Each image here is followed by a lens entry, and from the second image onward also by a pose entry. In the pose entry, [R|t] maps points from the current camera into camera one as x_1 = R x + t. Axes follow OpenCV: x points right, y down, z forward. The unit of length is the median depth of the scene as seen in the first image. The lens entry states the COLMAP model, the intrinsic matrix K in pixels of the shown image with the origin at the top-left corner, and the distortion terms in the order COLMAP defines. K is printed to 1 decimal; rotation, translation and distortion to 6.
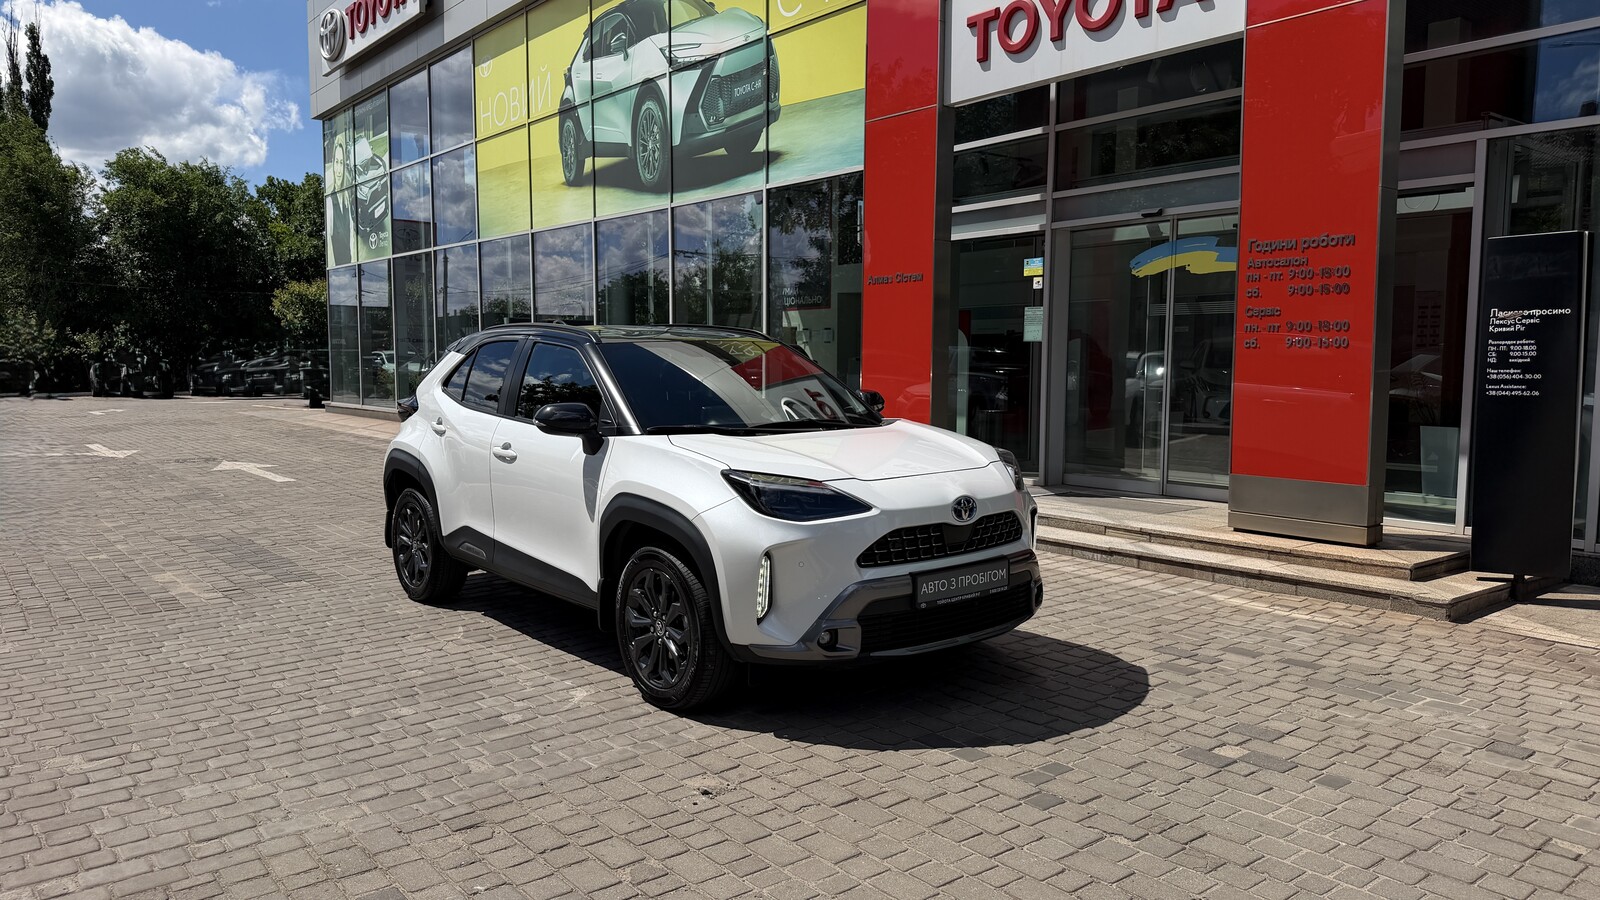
lens RADIAL K [[1114.9, 0, 792.2], [0, 1114.9, 463.3], [0, 0, 1]] dist [0.050083, -0.077584]
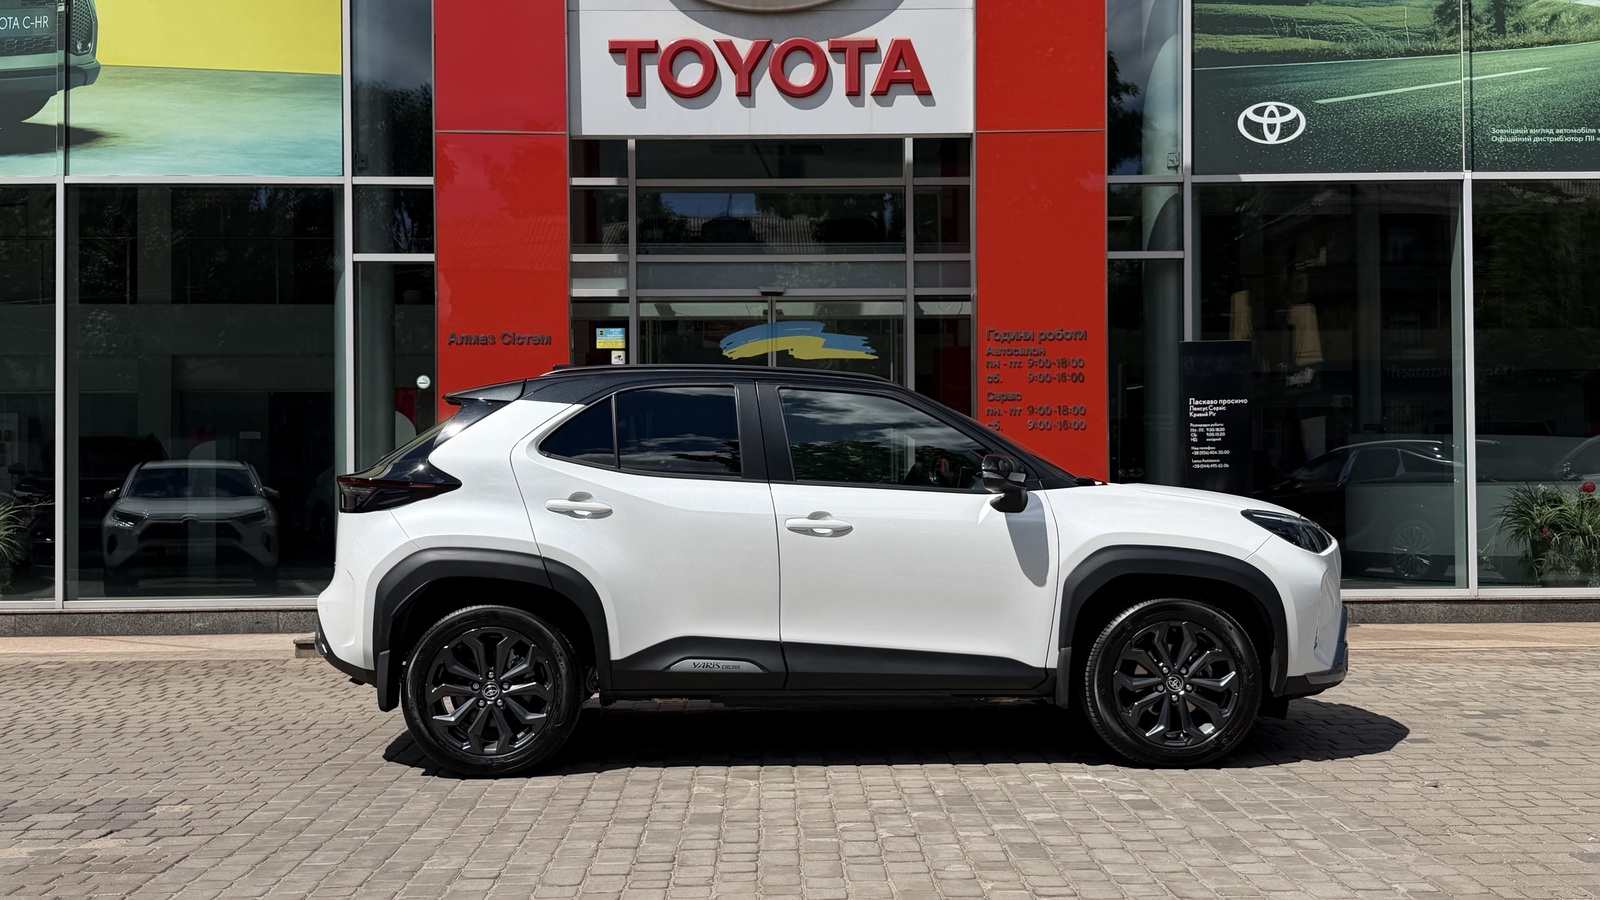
lens RADIAL K [[1550.5, 0, 804.2], [0, 1550.5, 452.1], [0, 0, 1]] dist [0.179099, -0.382640]
pose [[0.600641, 0.014233, 0.799393, -0.750108], [0.083019, 0.993327, -0.080063, 0.017857], [-0.795197, 0.114454, 0.595451, 0.235579]]
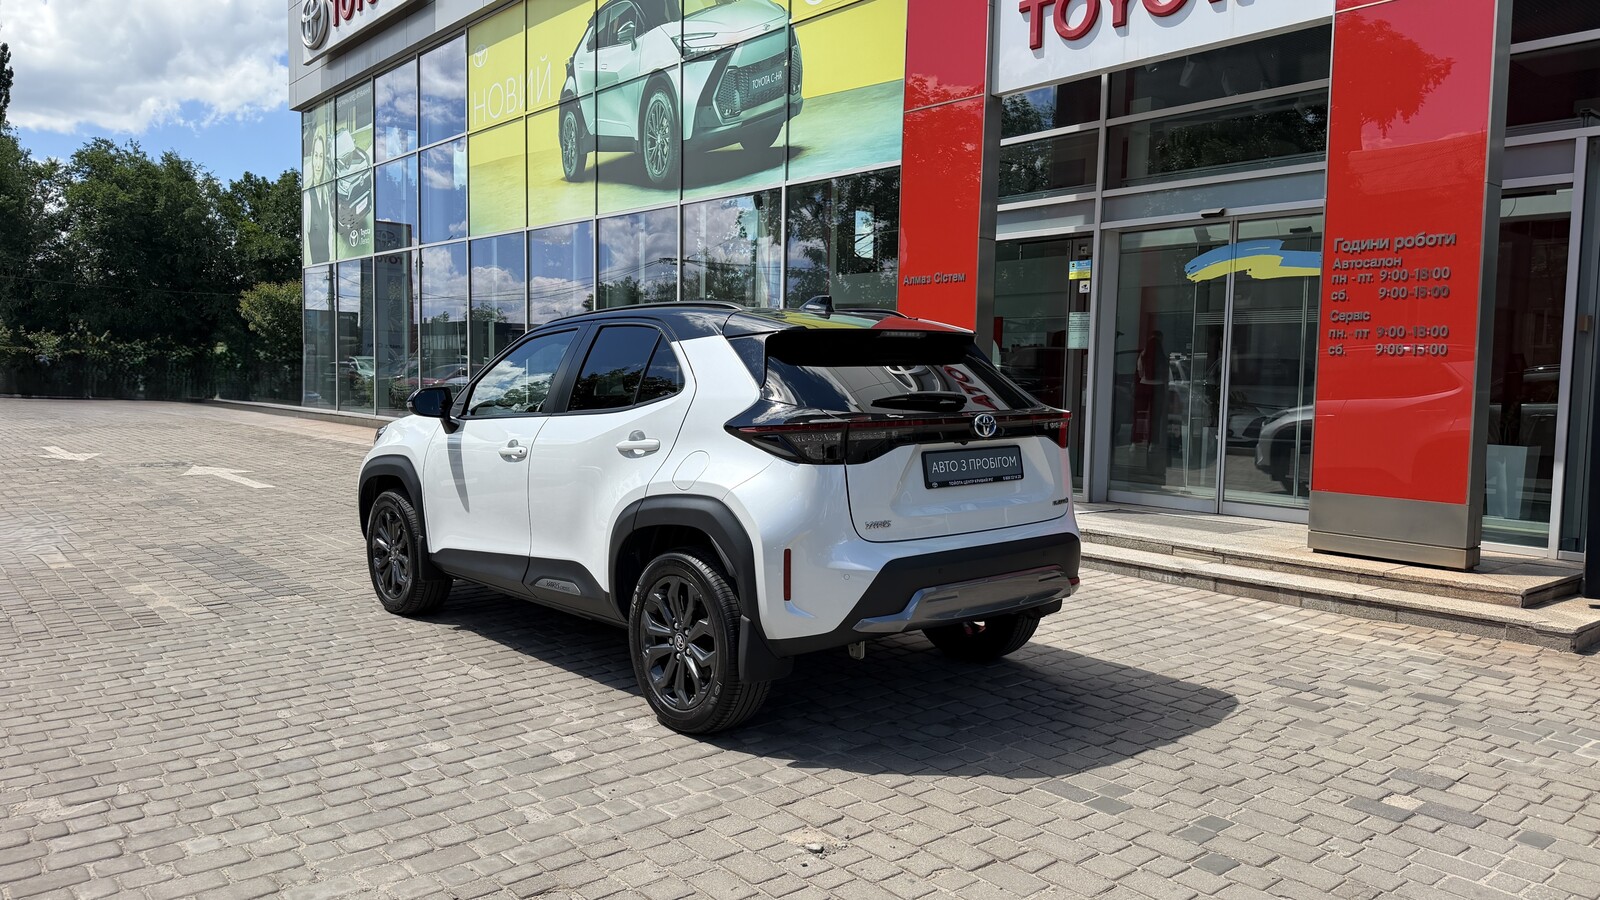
lens RADIAL K [[1138.0, 0, 806.9], [0, 1138.0, 464.6], [0, 0, 1]] dist [0.045757, -0.068116]
pose [[0.999392, 0.014719, 0.031605, -0.049765], [-0.014256, 0.999789, -0.014821, 0.007041], [-0.031816, 0.014361, 0.999391, 0.058615]]
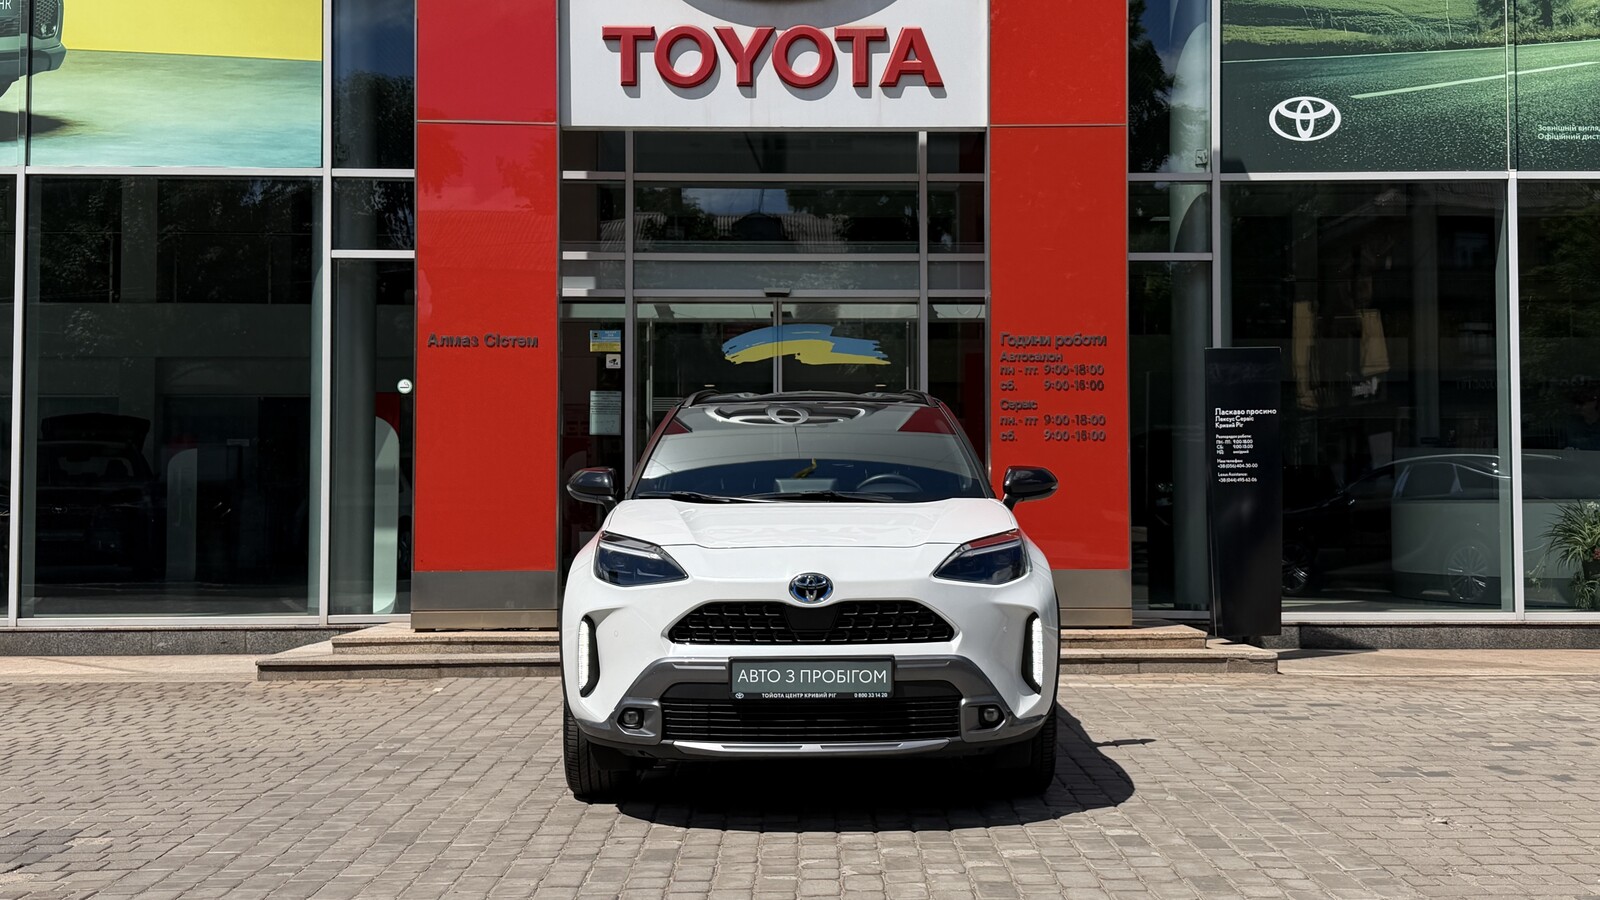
lens RADIAL K [[1644.3, 0, 850.5], [0, 1644.3, 428.8], [0, 0, 1]] dist [0.176896, -0.361442]
pose [[0.597326, 0.034526, 0.801255, -0.731014], [0.078045, 0.991829, -0.100920, 0.020698], [-0.798192, 0.122816, 0.589750, 0.214455]]
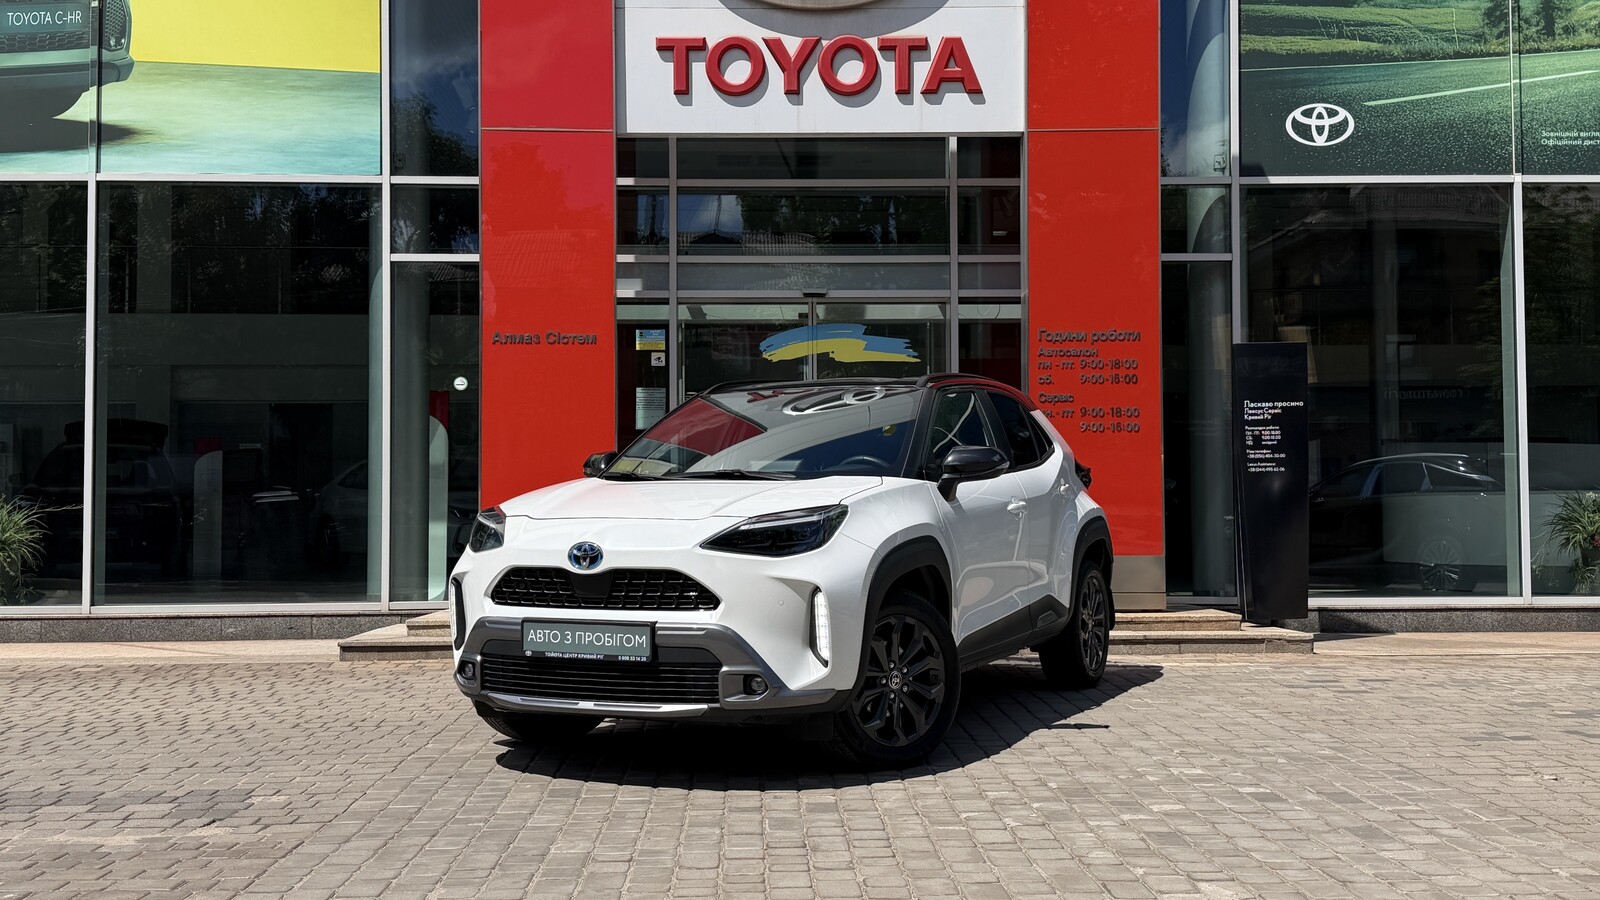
lens RADIAL K [[1575.1, 0, 794.8], [0, 1575.1, 440.7], [0, 0, 1]] dist [0.175538, -0.356033]
pose [[0.595299, 0.032842, 0.802833, -0.781481], [0.080953, 0.991629, -0.100592, 0.029314], [-0.799416, 0.124874, 0.587657, 0.281986]]
